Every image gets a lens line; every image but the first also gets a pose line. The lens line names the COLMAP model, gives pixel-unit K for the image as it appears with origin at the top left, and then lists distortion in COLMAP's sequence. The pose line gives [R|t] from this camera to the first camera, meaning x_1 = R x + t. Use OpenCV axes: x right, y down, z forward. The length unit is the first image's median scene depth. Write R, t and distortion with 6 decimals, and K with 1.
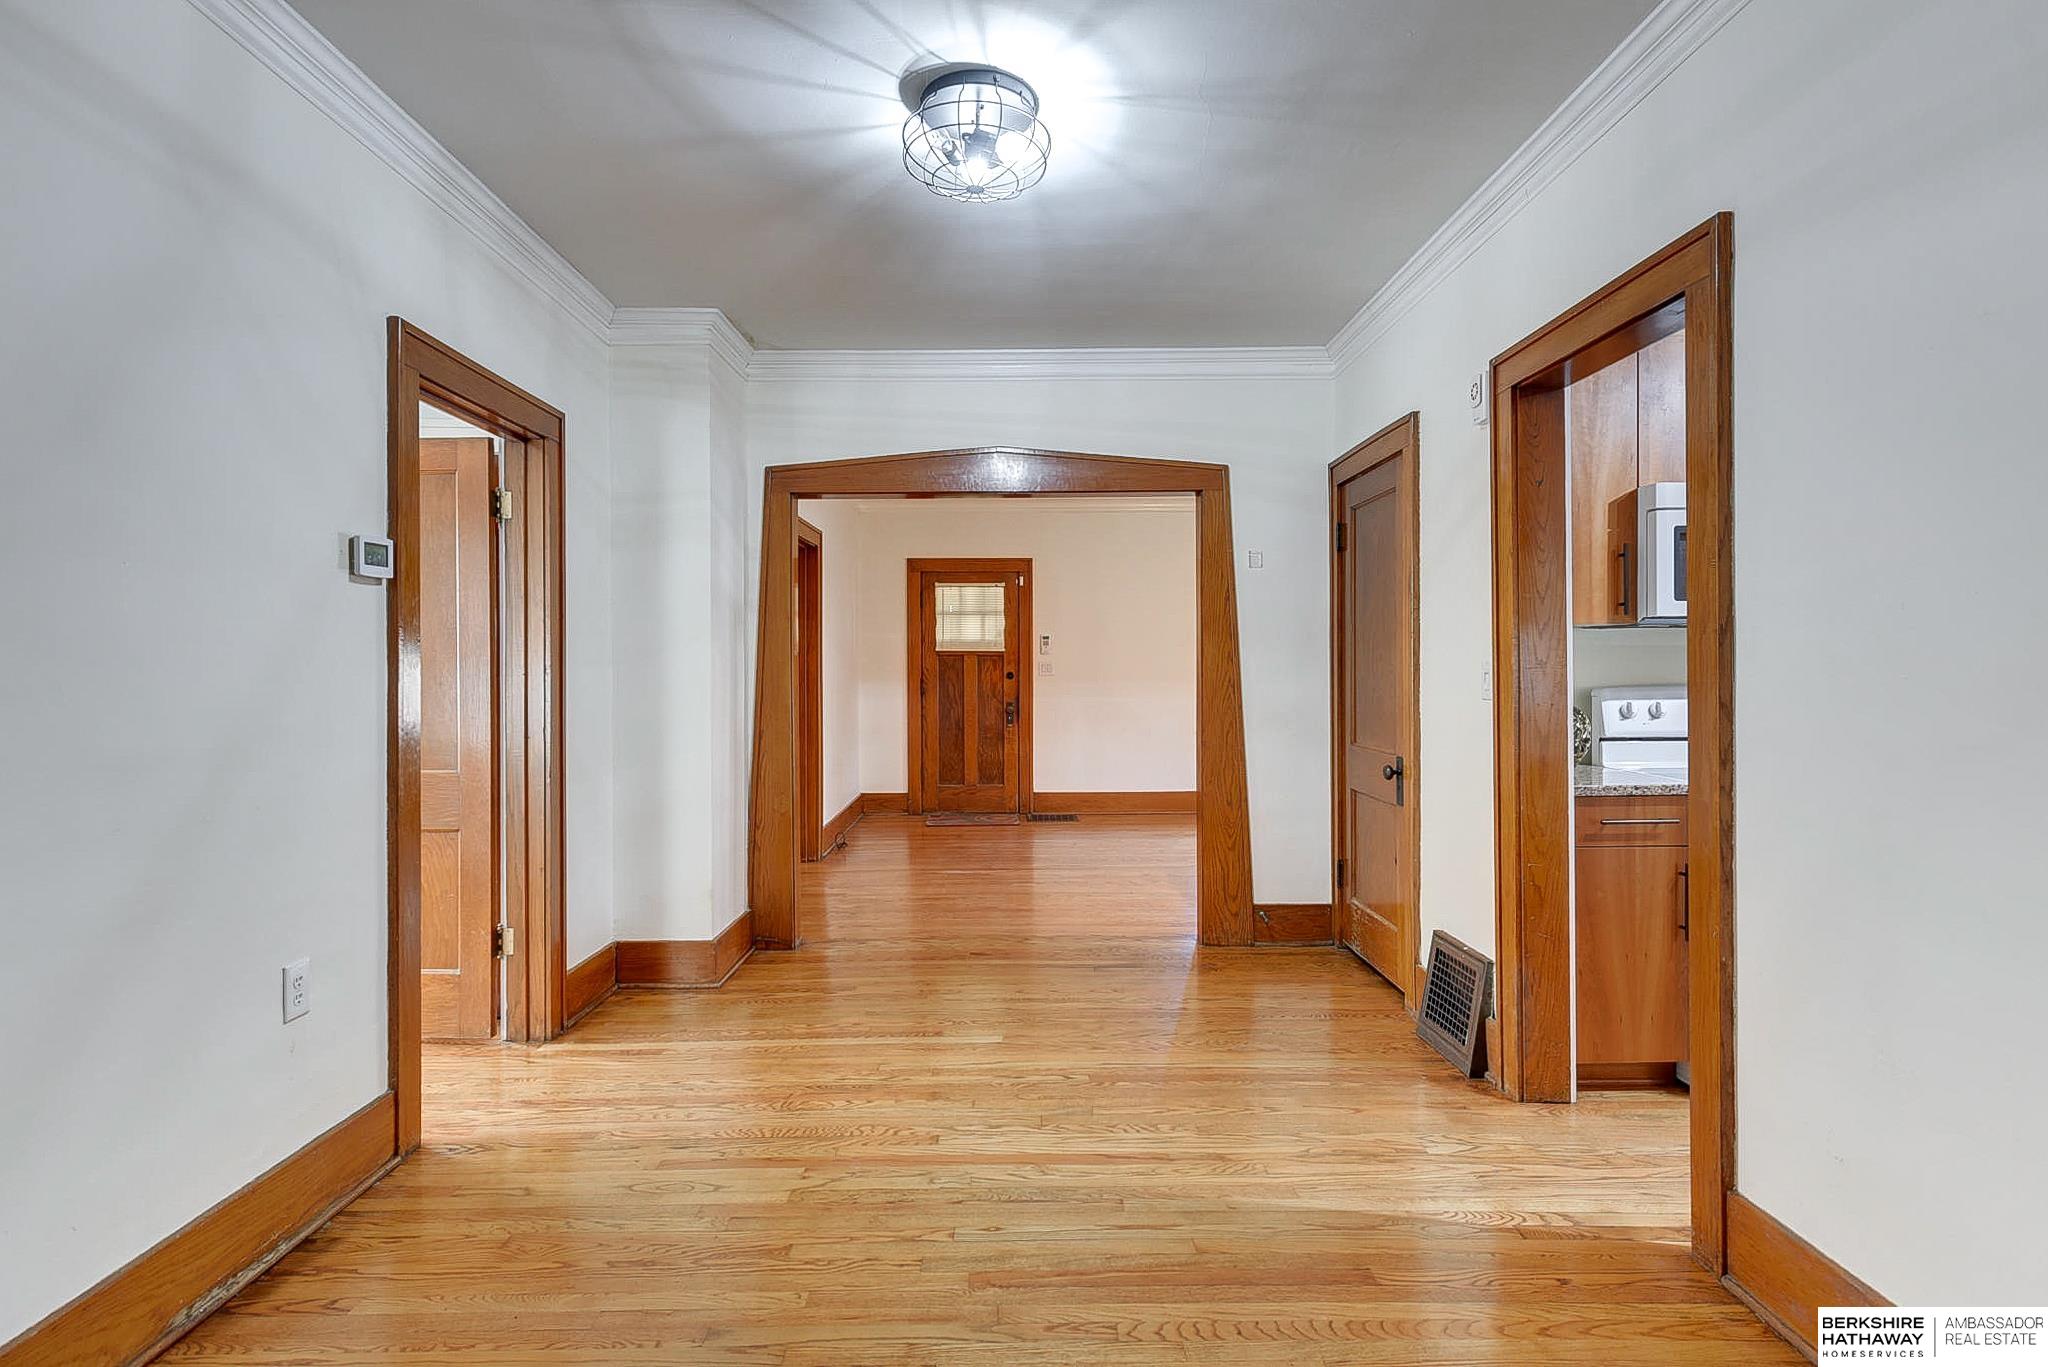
lens RADIAL K [[1045.1, 0, 1025.6], [0, 1045.1, 668.6], [0, 0, 1]] dist [0.005811, -0.001398]
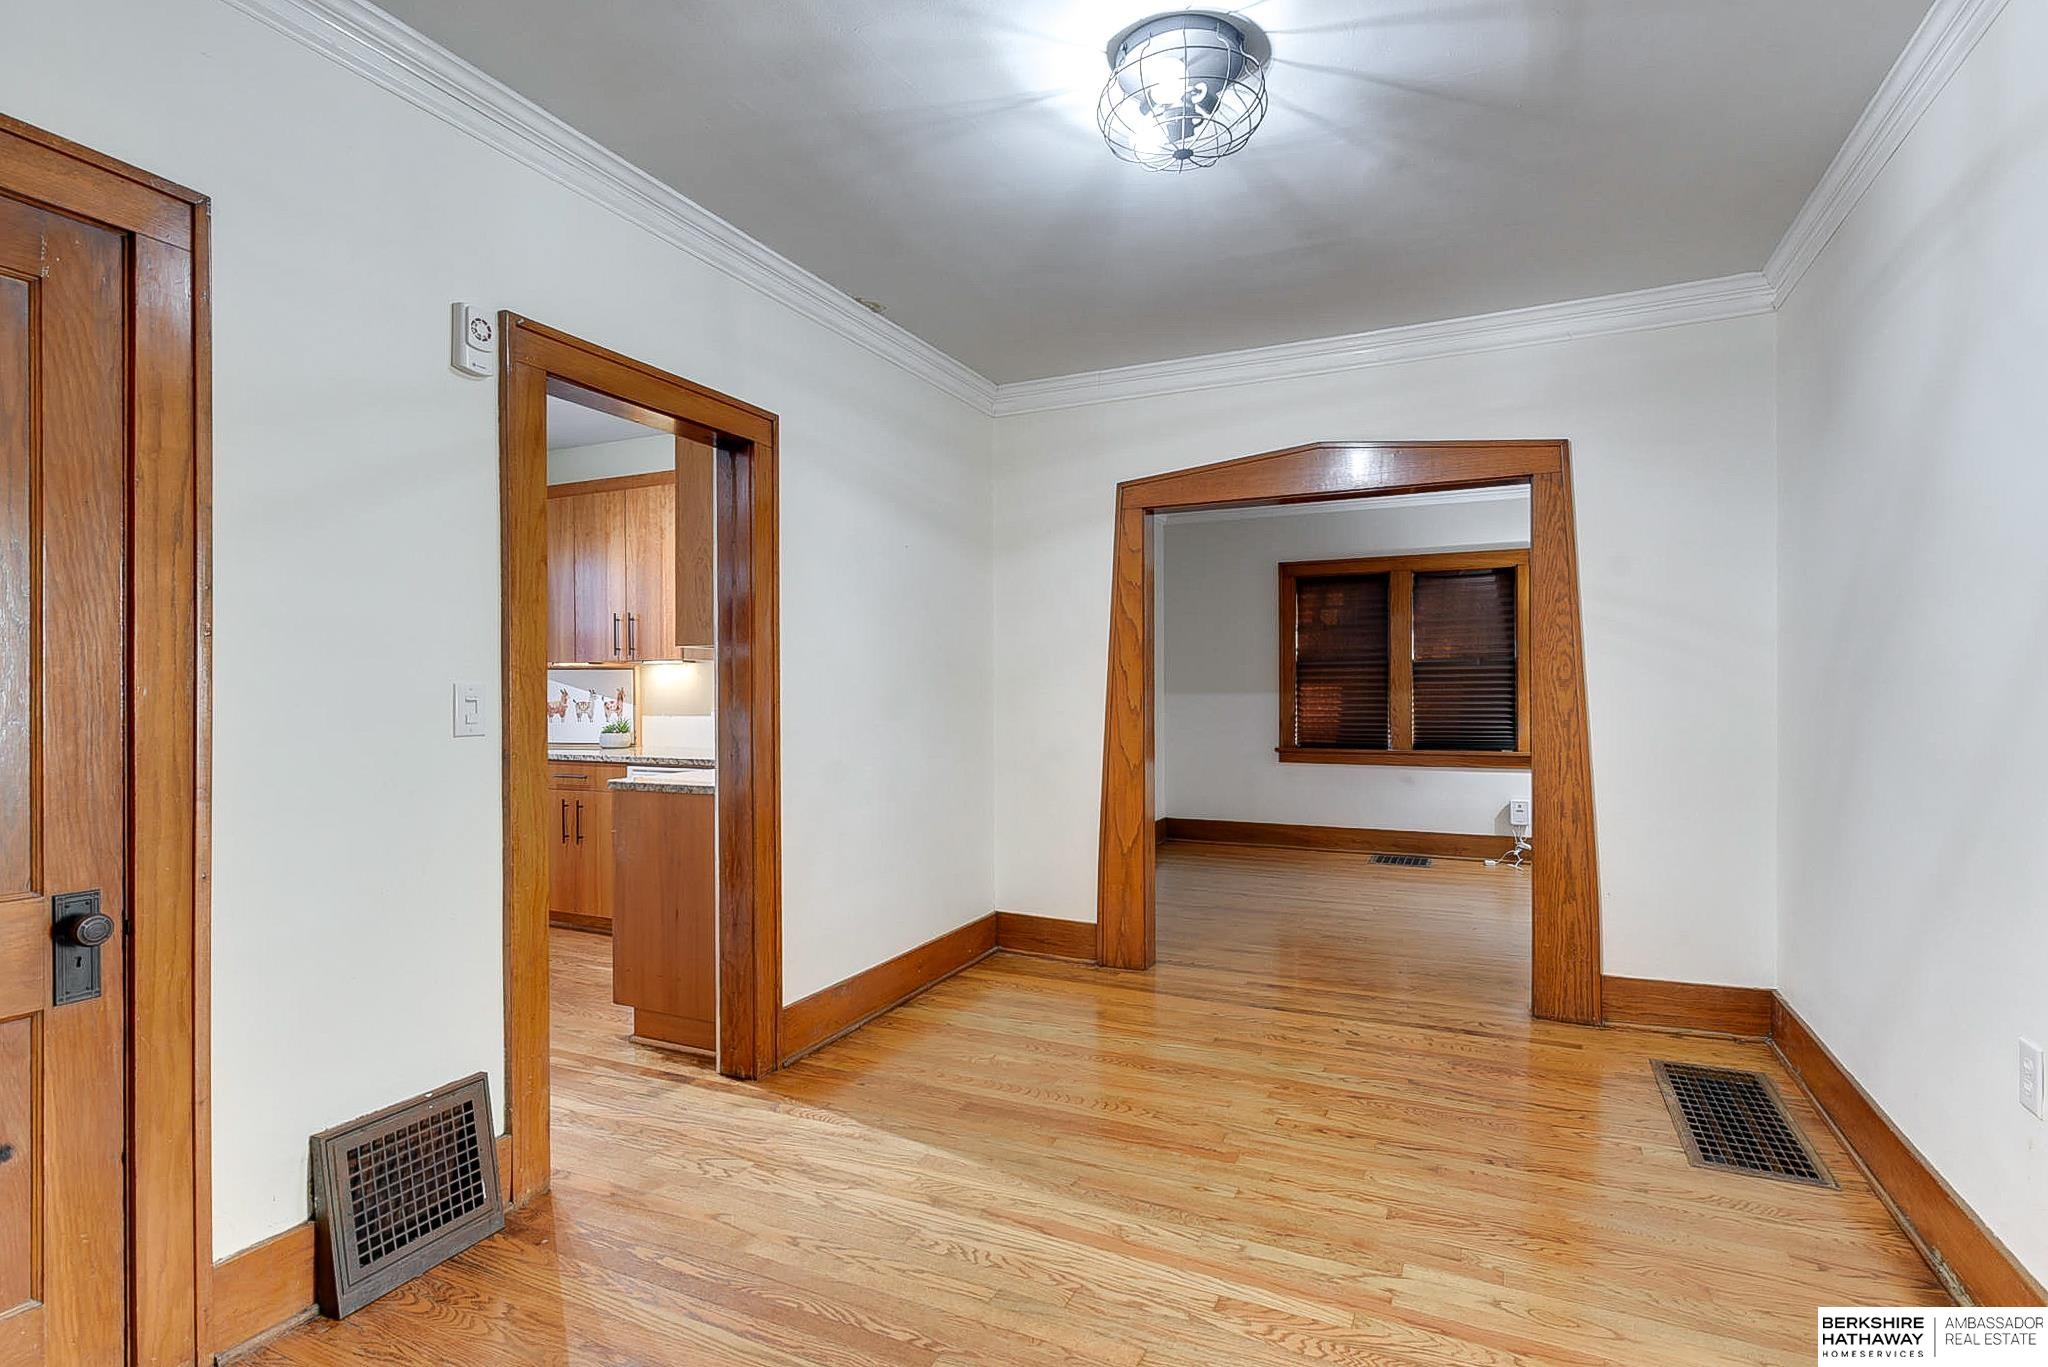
lens RADIAL K [[1001.2, 0, 1026.8], [0, 1001.2, 698.3], [0, 0, 1]] dist [0.006789, -0.002291]
pose [[-0.901433, 0.004832, 0.432892, -0.289832], [0.007123, 0.999968, 0.003670, 0.003369], [-0.432860, 0.006391, -0.901438, 1.791801]]
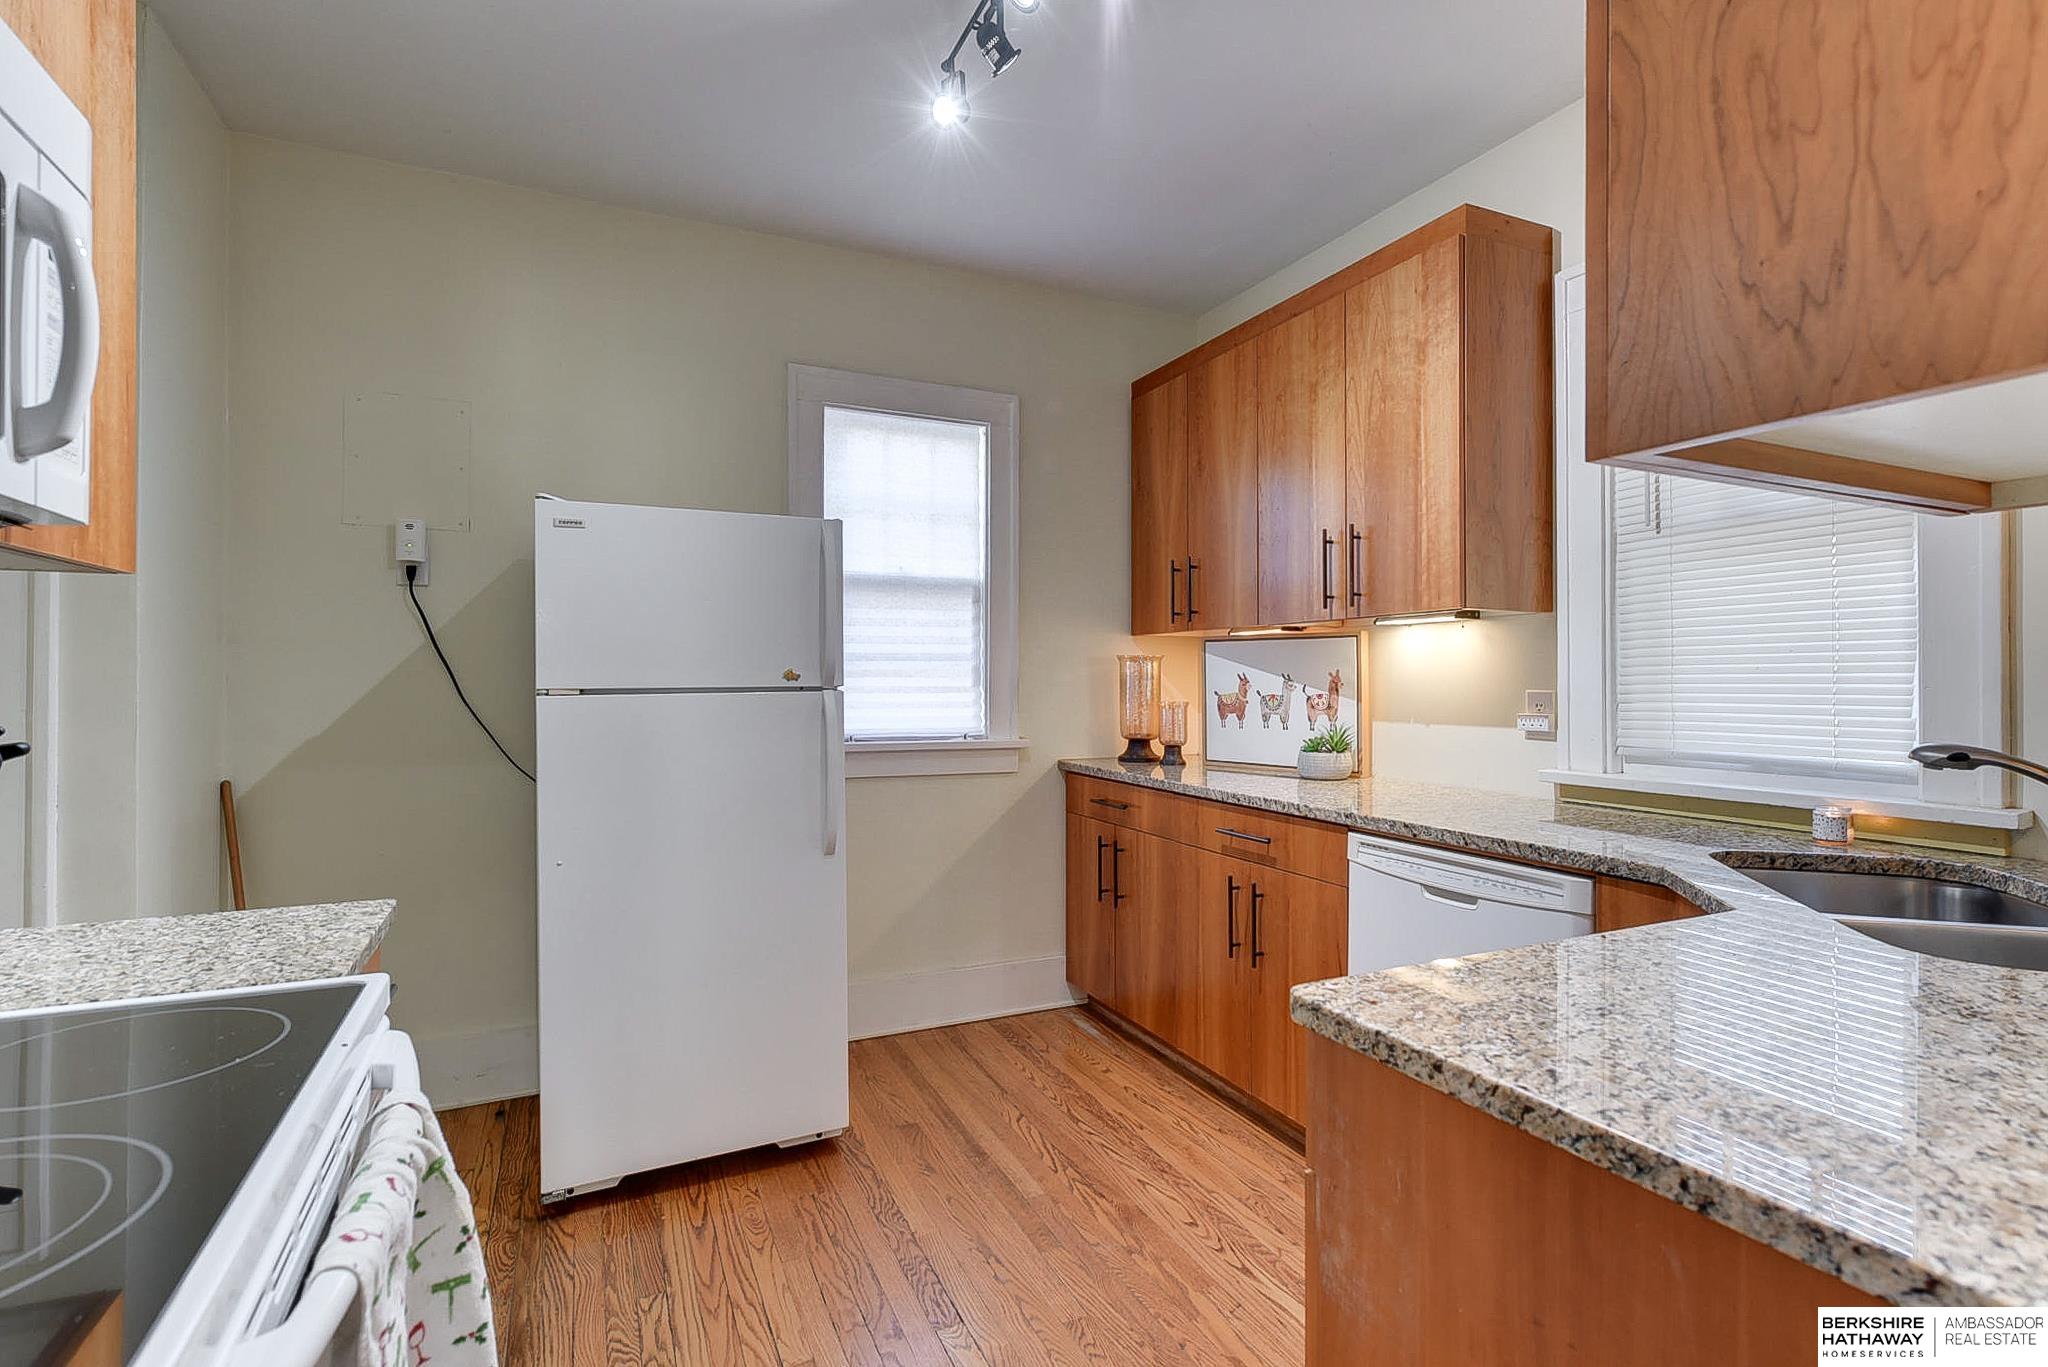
lens RADIAL K [[970.4, 0, 1011.8], [0, 970.4, 680.3], [0, 0, 1]] dist [0.008710, -0.000895]
pose [[-0.406758, 0.005197, 0.913521, 0.521599], [0.002214, 0.999986, -0.004704, -0.000989], [-0.913533, 0.000109, -0.406764, 1.056649]]
